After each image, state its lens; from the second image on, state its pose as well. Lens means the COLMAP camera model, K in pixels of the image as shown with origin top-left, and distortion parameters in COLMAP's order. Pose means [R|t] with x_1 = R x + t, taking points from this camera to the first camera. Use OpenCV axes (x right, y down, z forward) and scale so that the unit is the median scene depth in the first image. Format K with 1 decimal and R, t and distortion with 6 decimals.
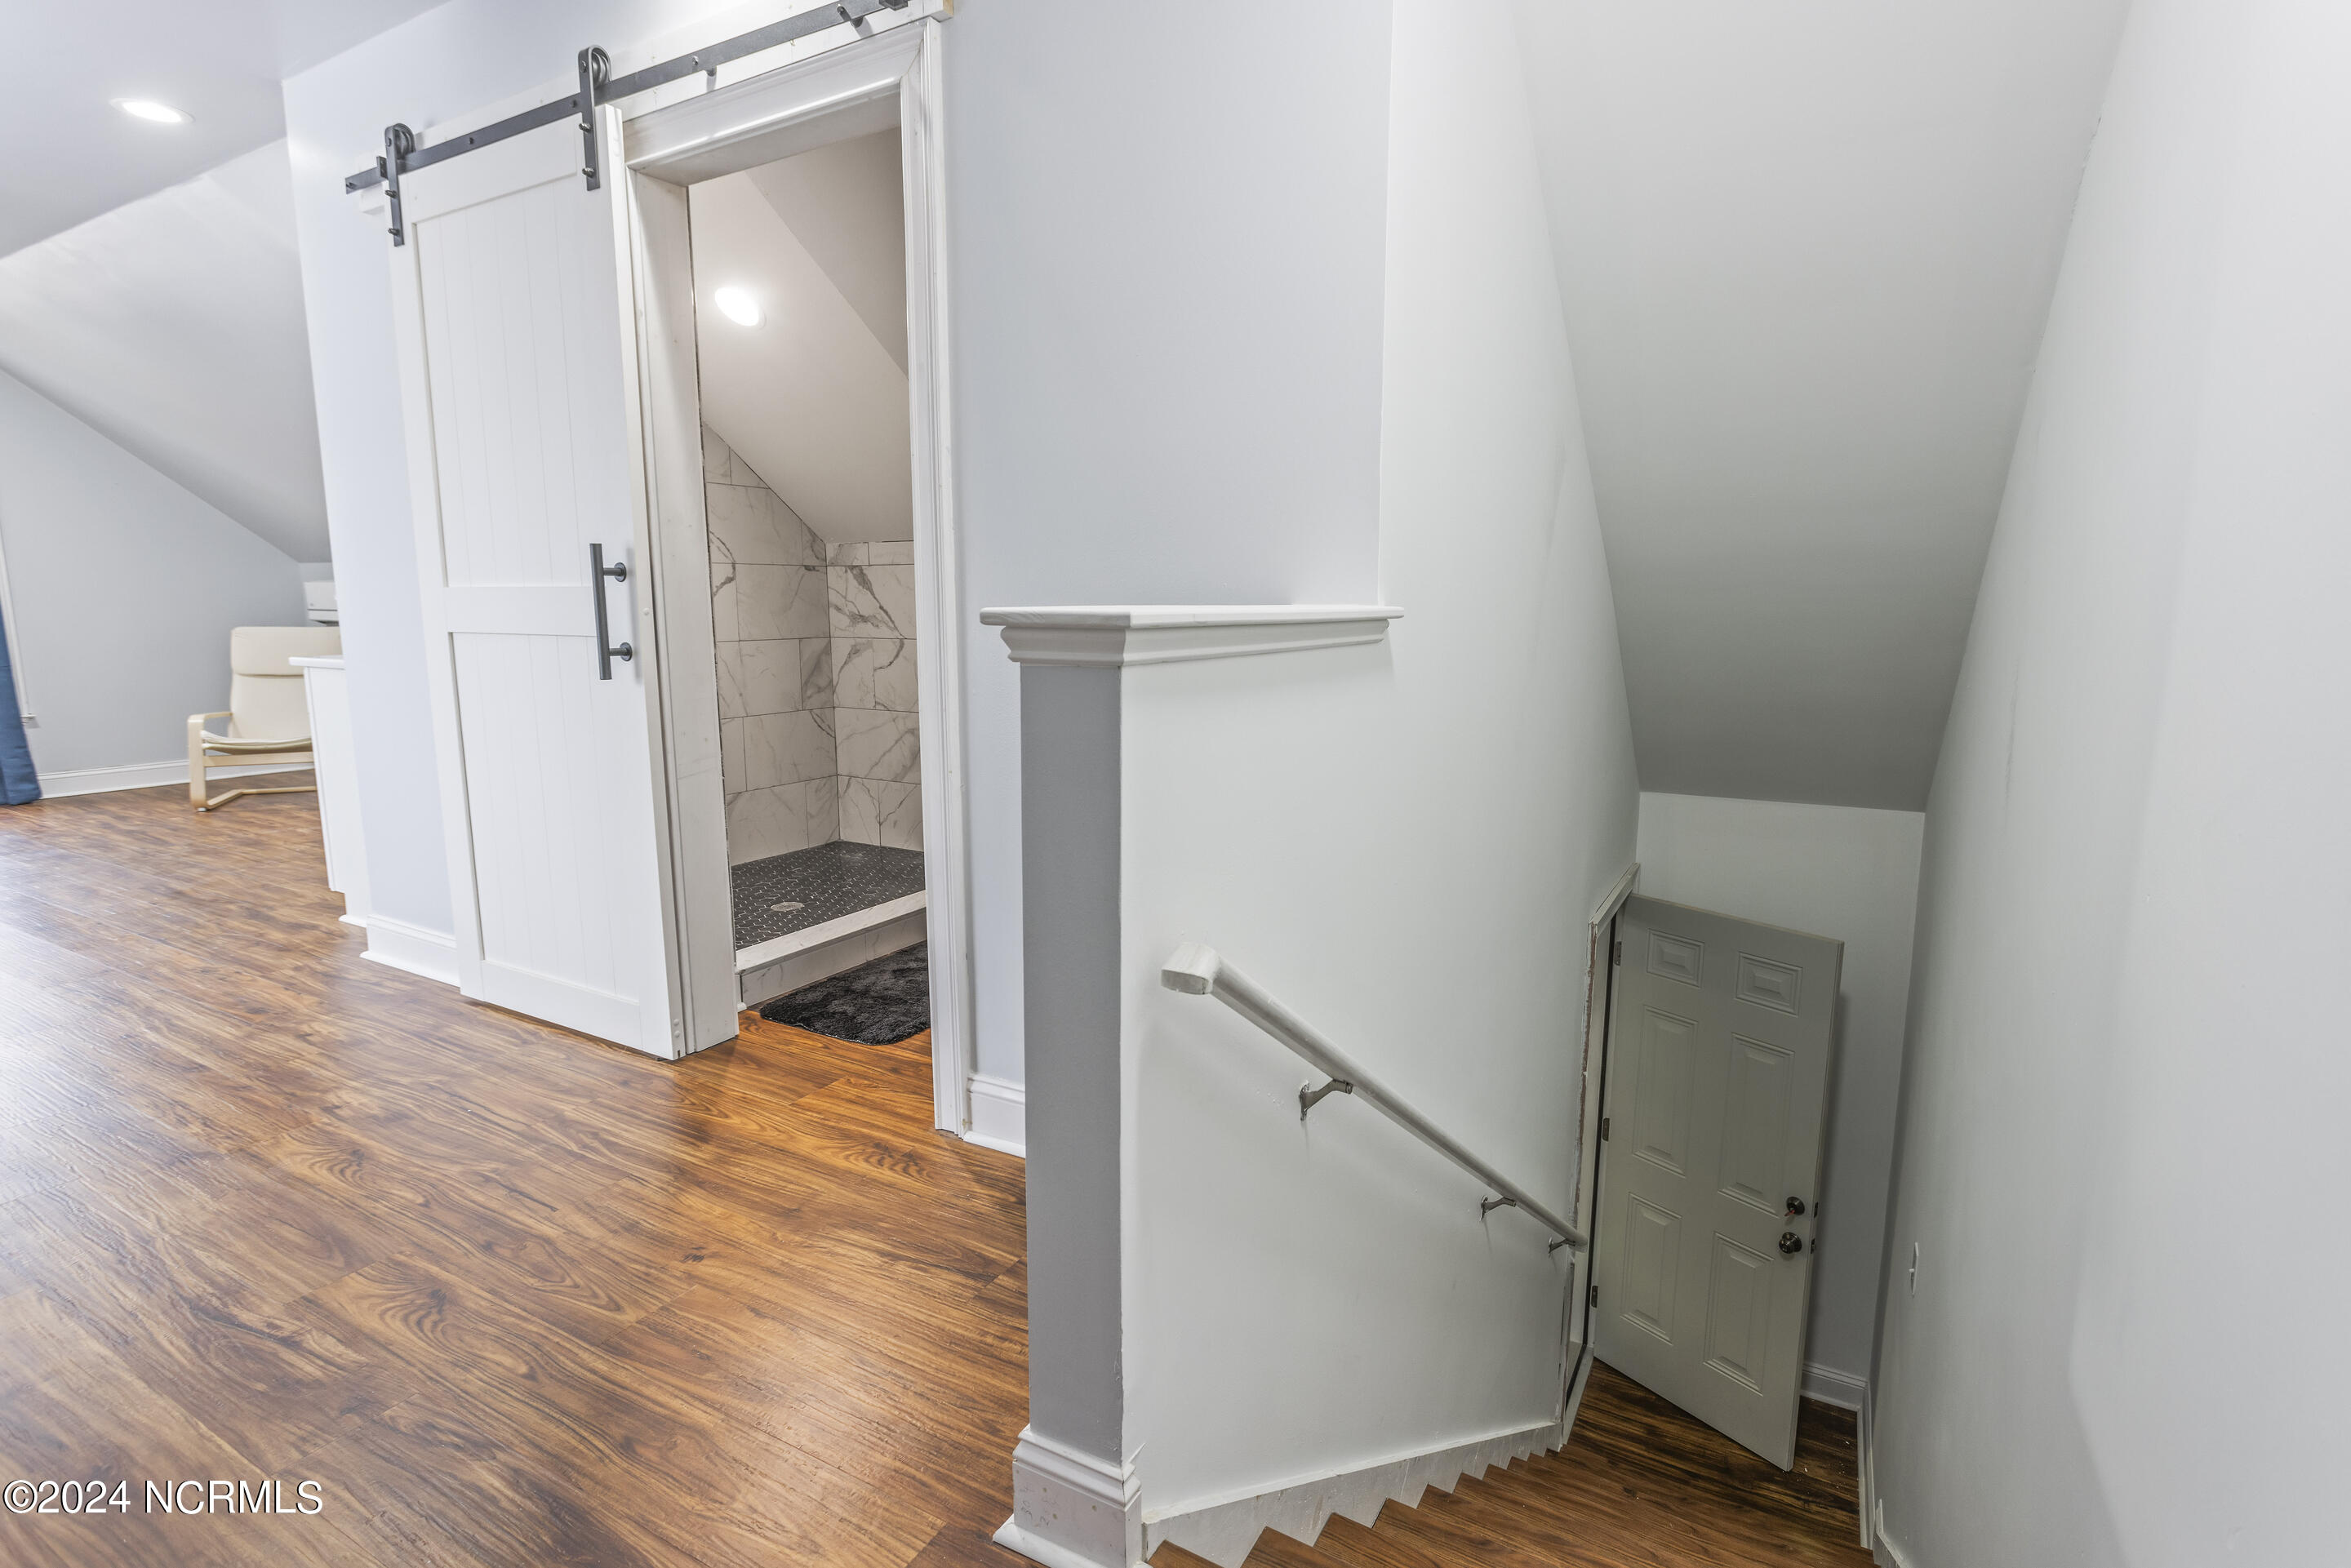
lens RADIAL K [[1151.0, 0, 1176.4], [0, 1151.0, 781.7], [0, 0, 1]] dist [-0.048759, -0.000440]
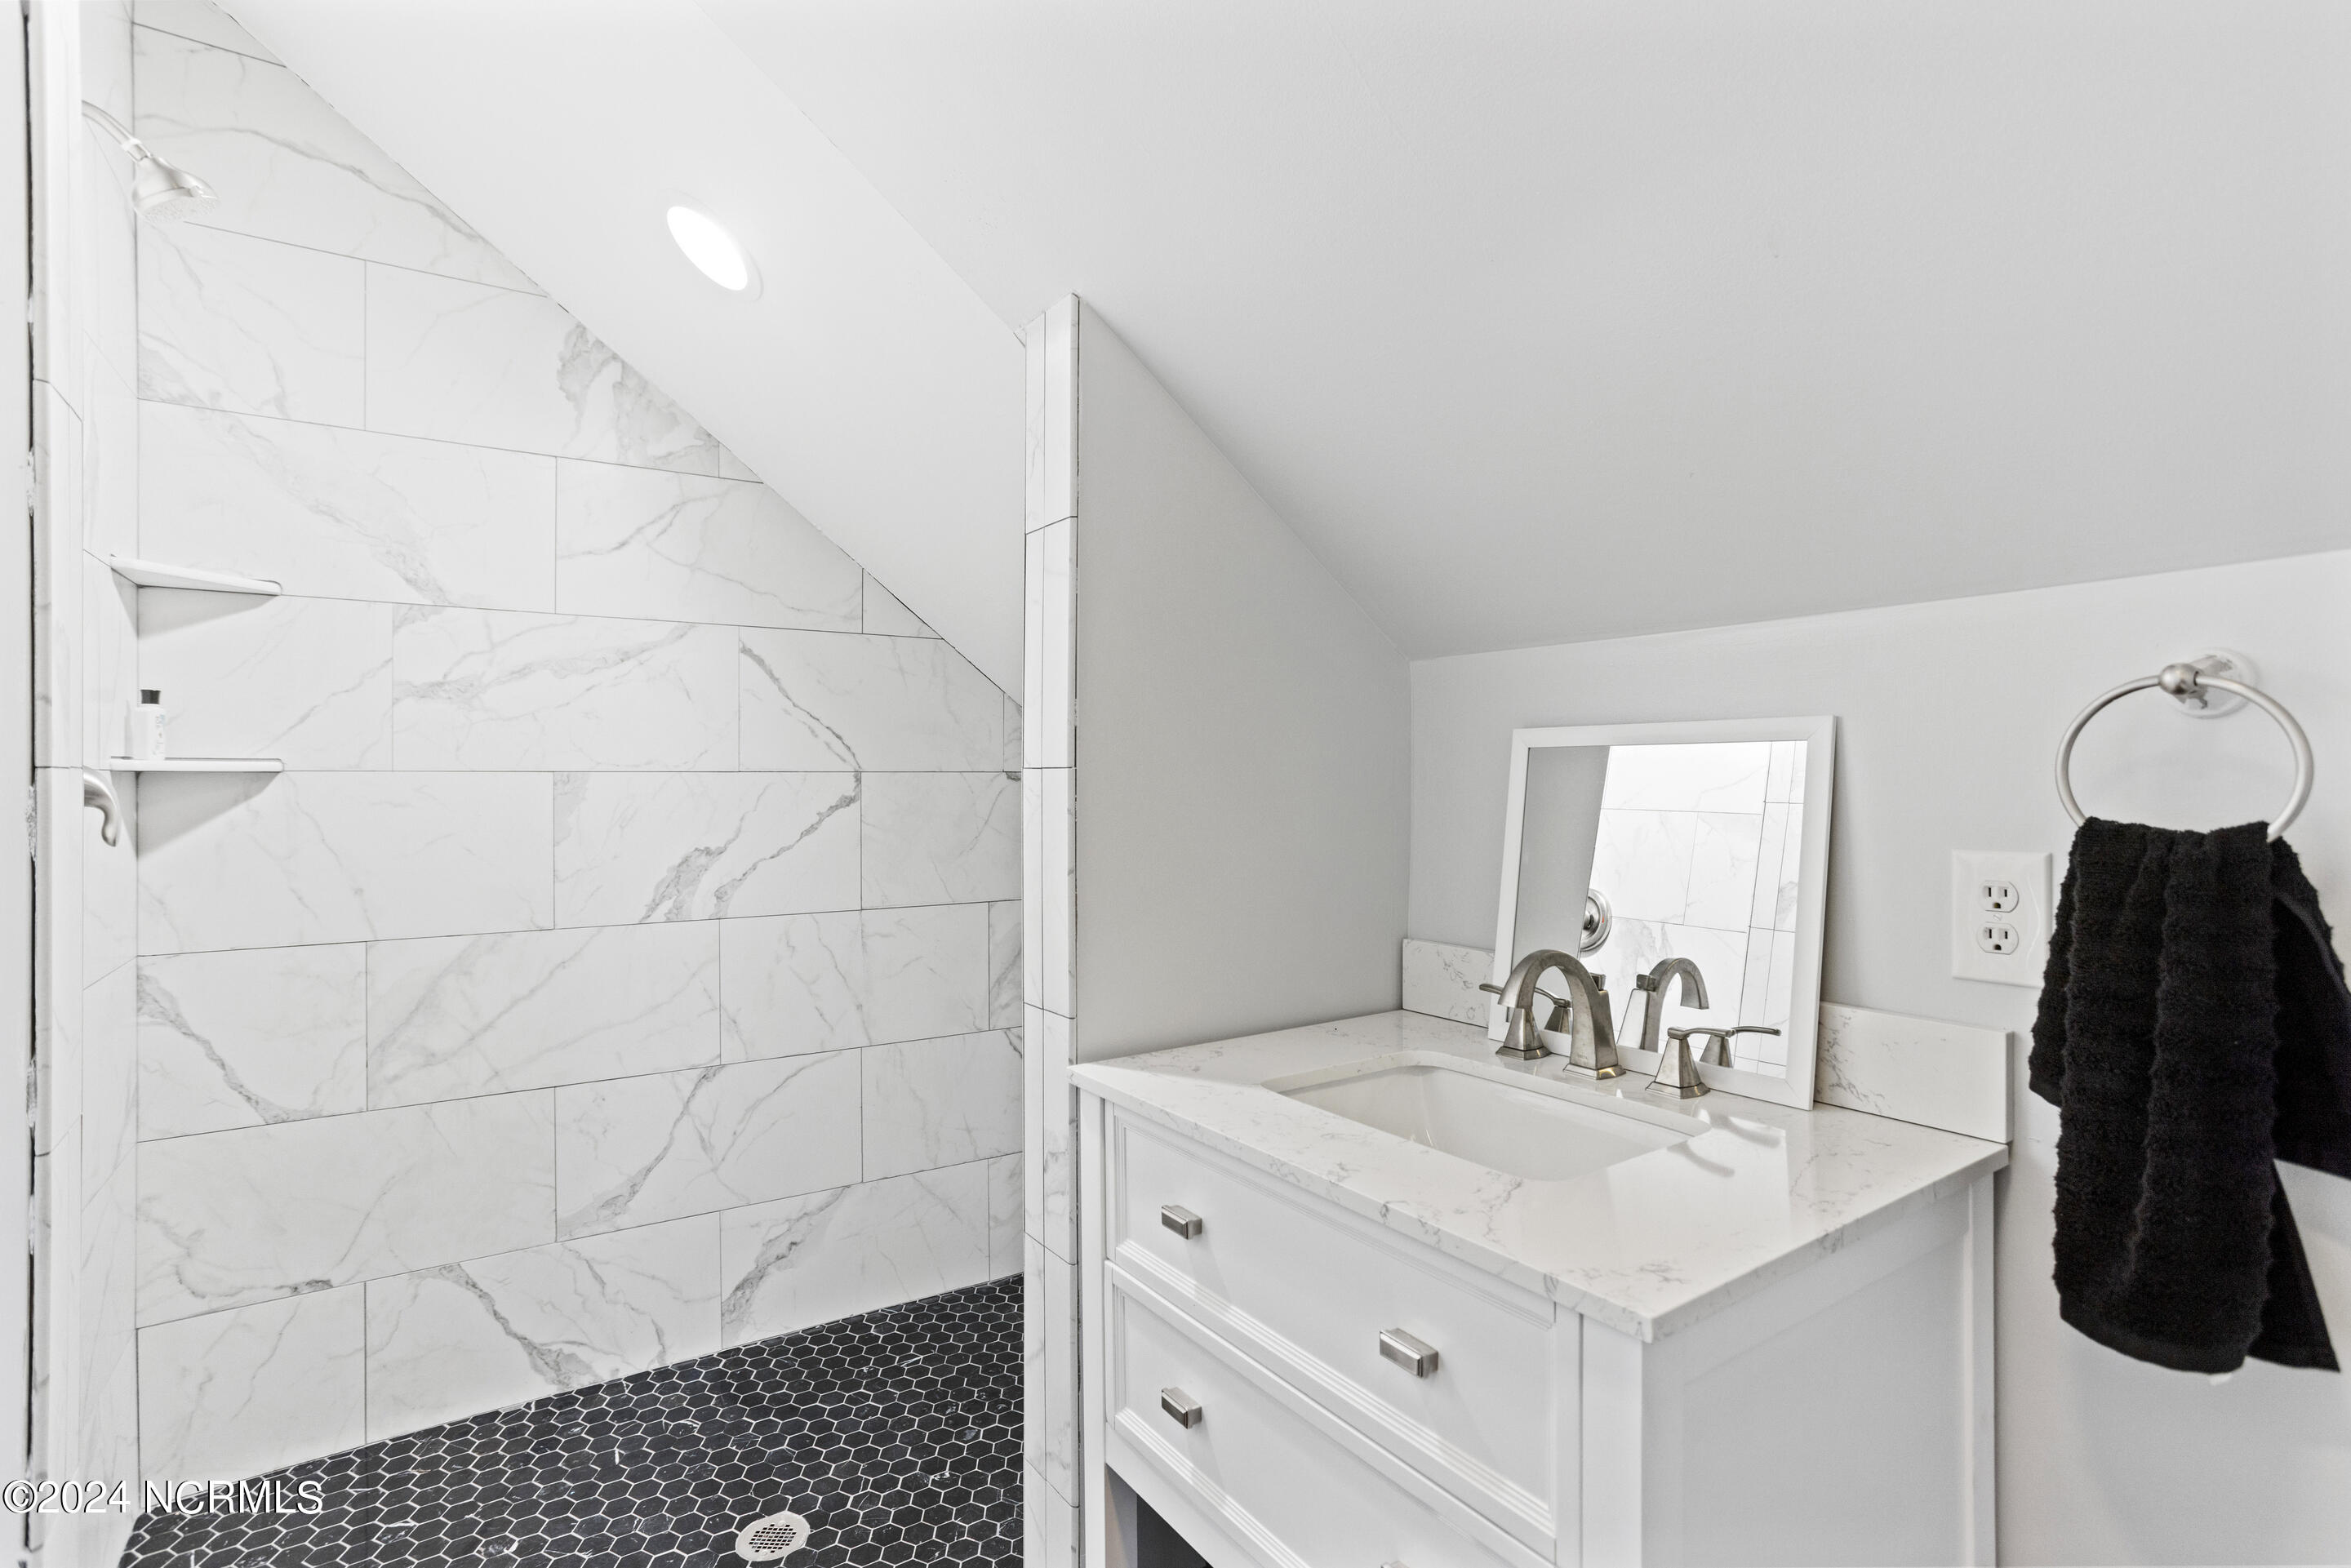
lens RADIAL K [[1136.0, 0, 1174.5], [0, 1136.0, 780.6], [0, 0, 1]] dist [-0.032914, 0.001701]
pose [[0.903344, -0.001643, -0.428914, -0.015258], [-0.065803, 0.987624, -0.142370, -0.171951], [0.423840, 0.156833, 0.892056, 0.830587]]
